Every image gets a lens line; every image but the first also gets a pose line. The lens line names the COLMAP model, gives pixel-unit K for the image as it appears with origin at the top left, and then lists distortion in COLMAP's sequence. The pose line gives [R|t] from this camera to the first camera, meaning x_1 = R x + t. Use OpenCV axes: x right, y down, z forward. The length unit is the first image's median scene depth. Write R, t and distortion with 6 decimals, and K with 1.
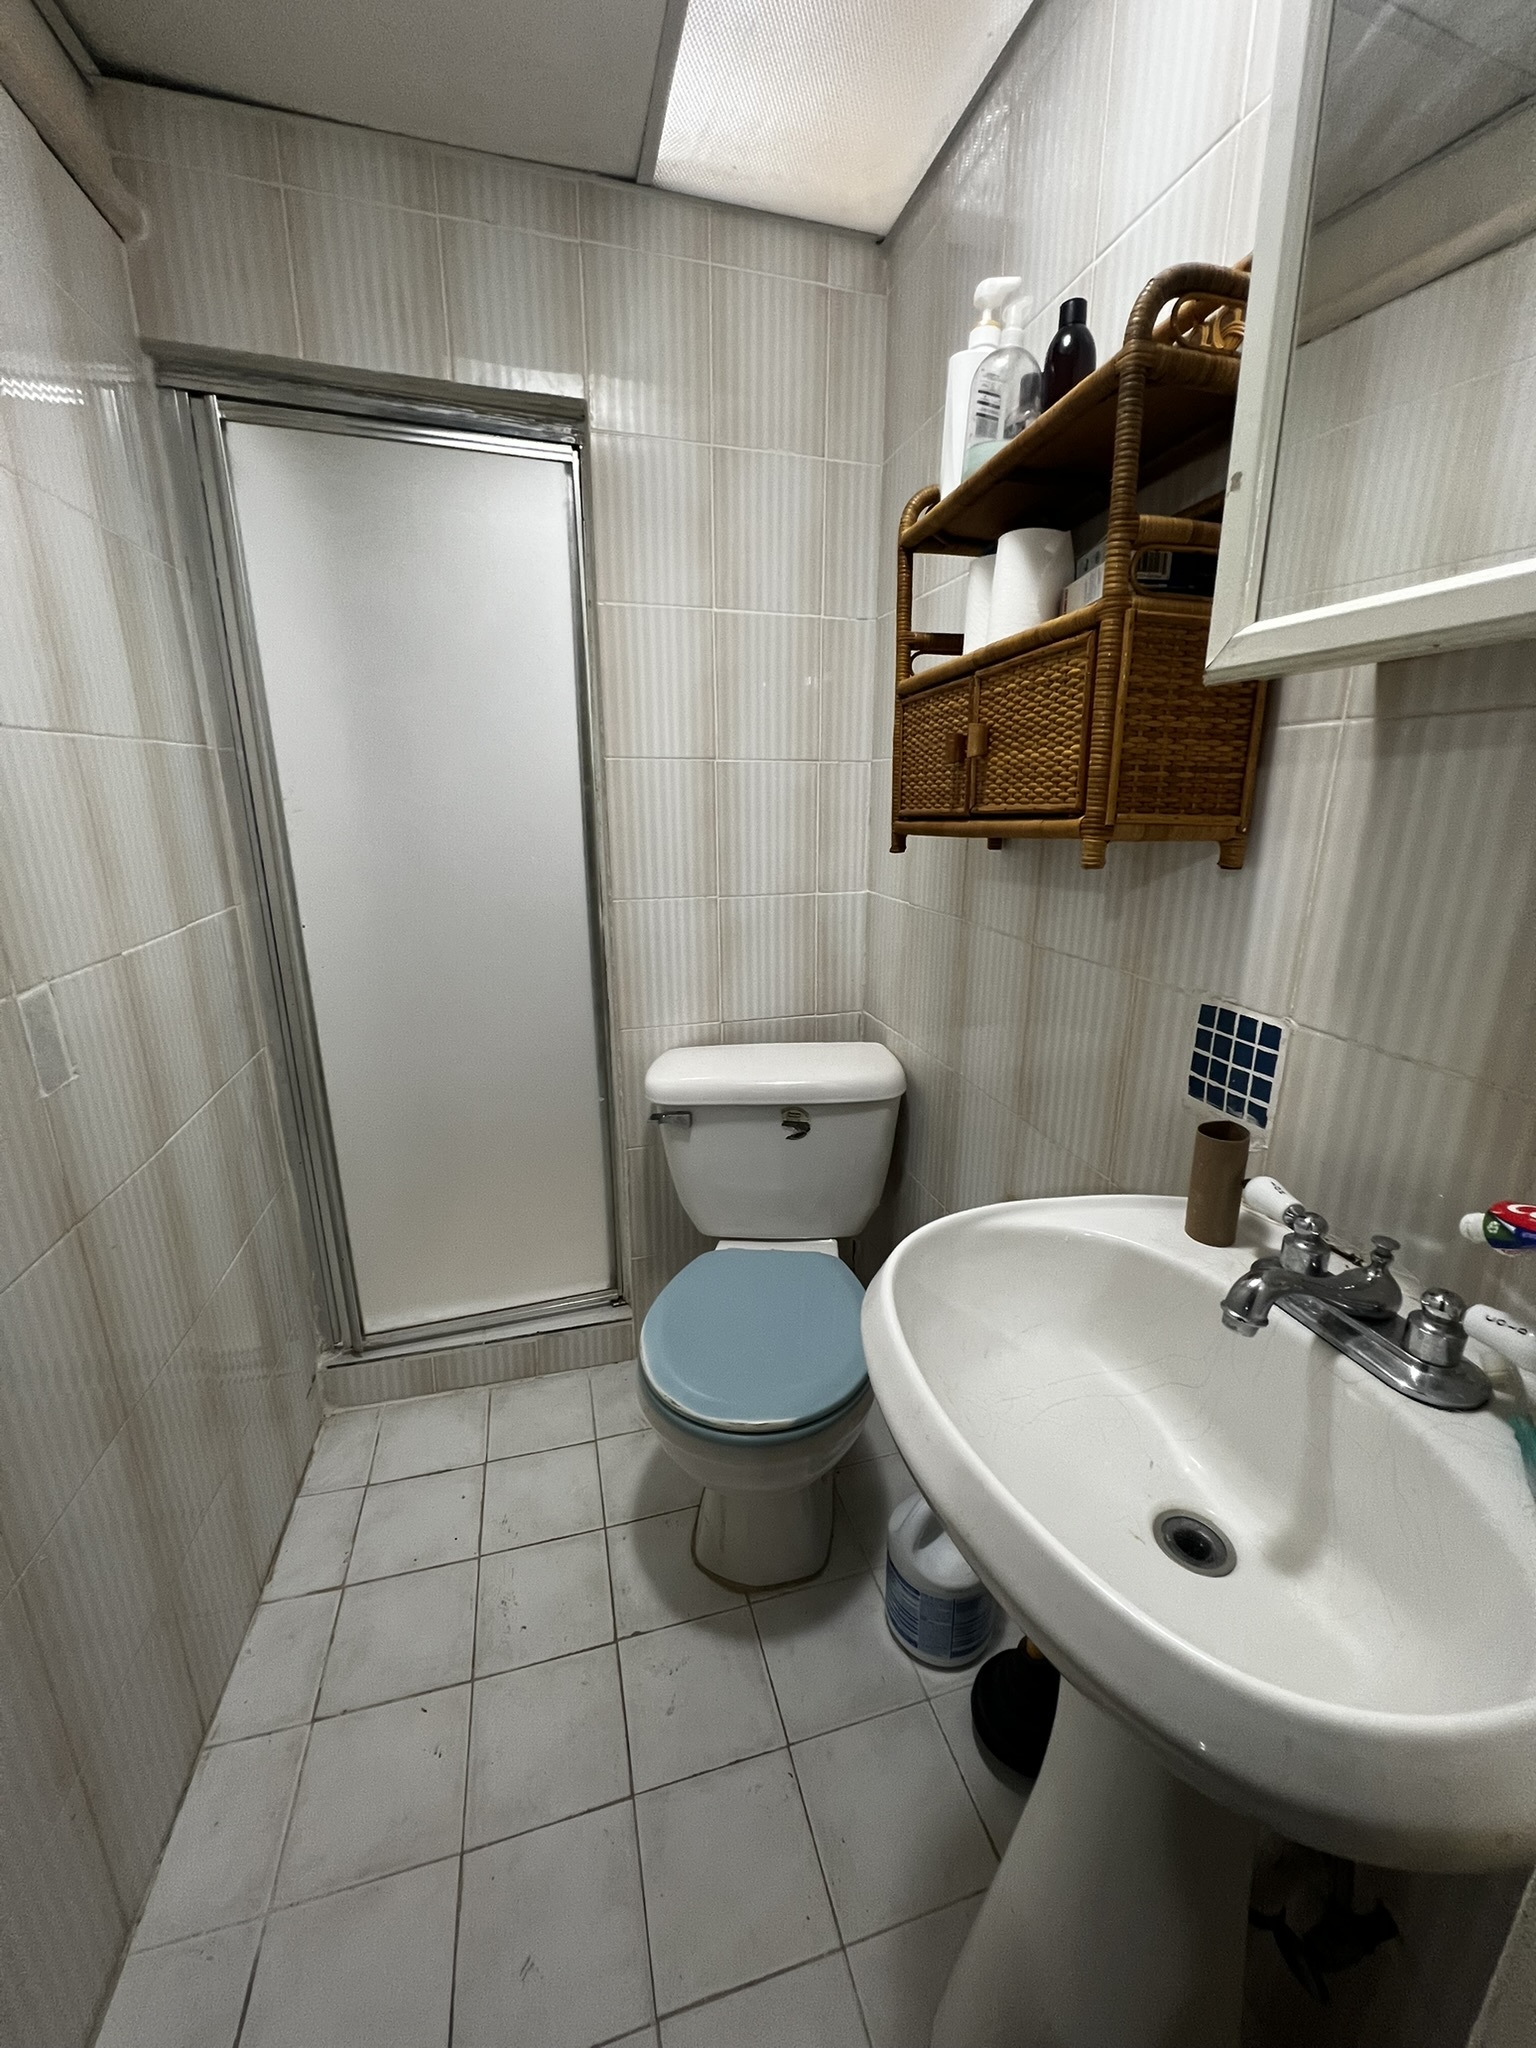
lens RADIAL K [[815.5, 0, 770.0], [0, 815.5, 1018.5], [0, 0, 1]] dist [-0.002359, 0.000456]
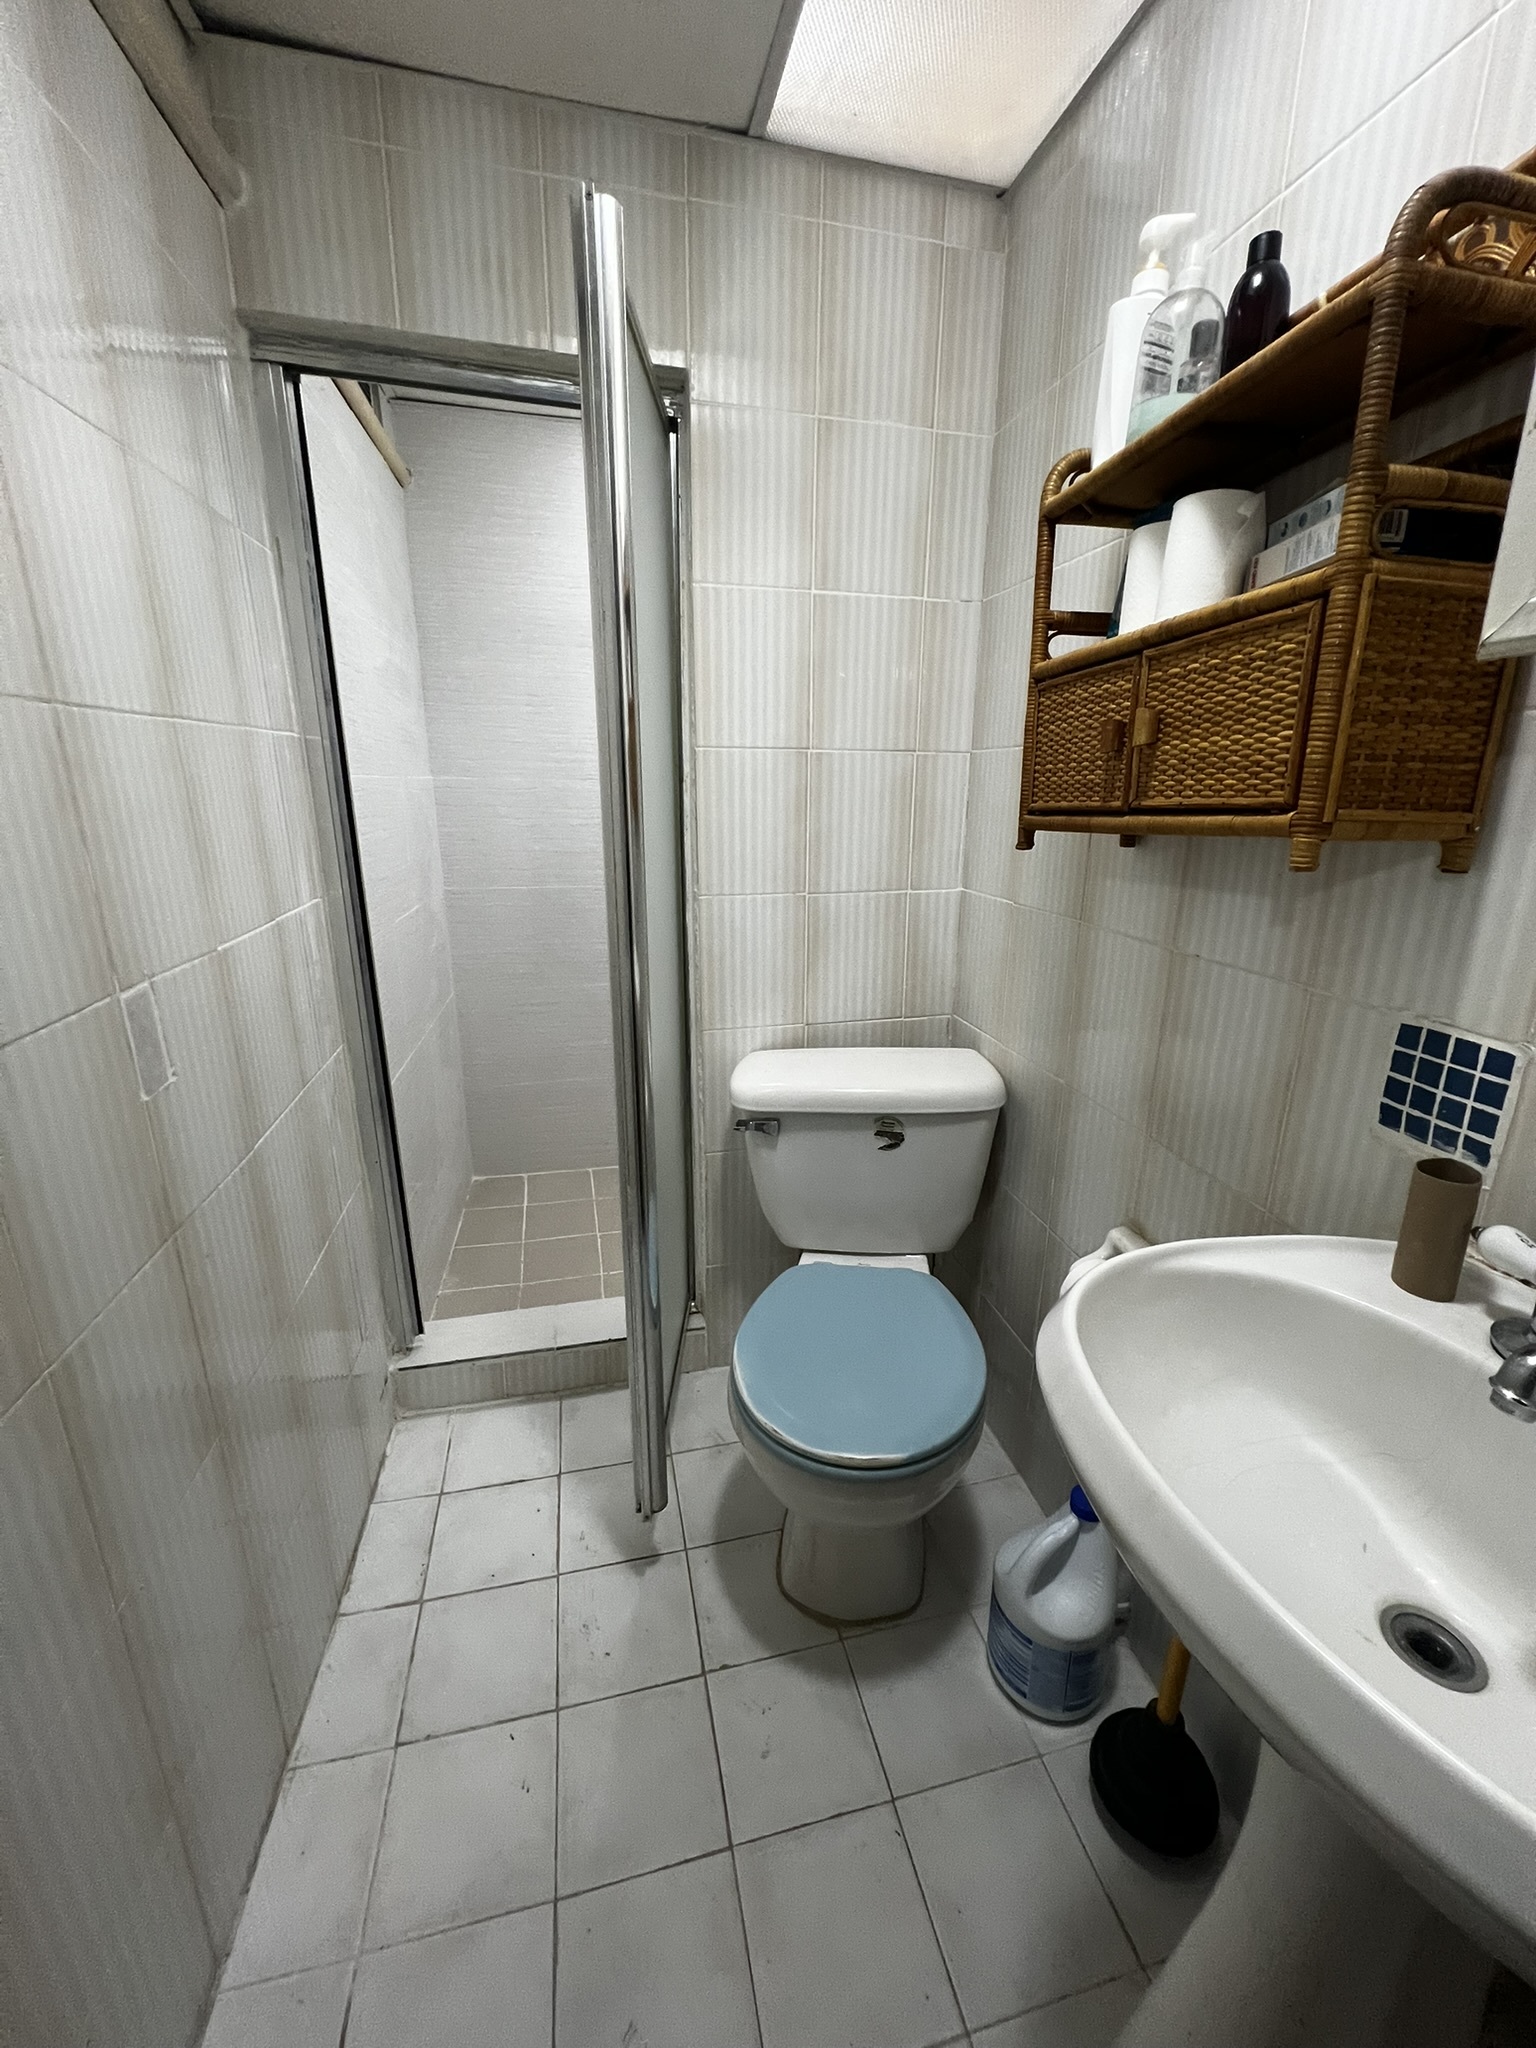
lens RADIAL K [[815.5, 0, 770.0], [0, 815.5, 1018.5], [0, 0, 1]] dist [-0.002359, 0.000456]
pose [[0.999003, 0.016508, -0.041473, -0.093191], [-0.016195, 0.999838, 0.007879, -0.014250], [0.041596, -0.007199, 0.999109, 0.059762]]
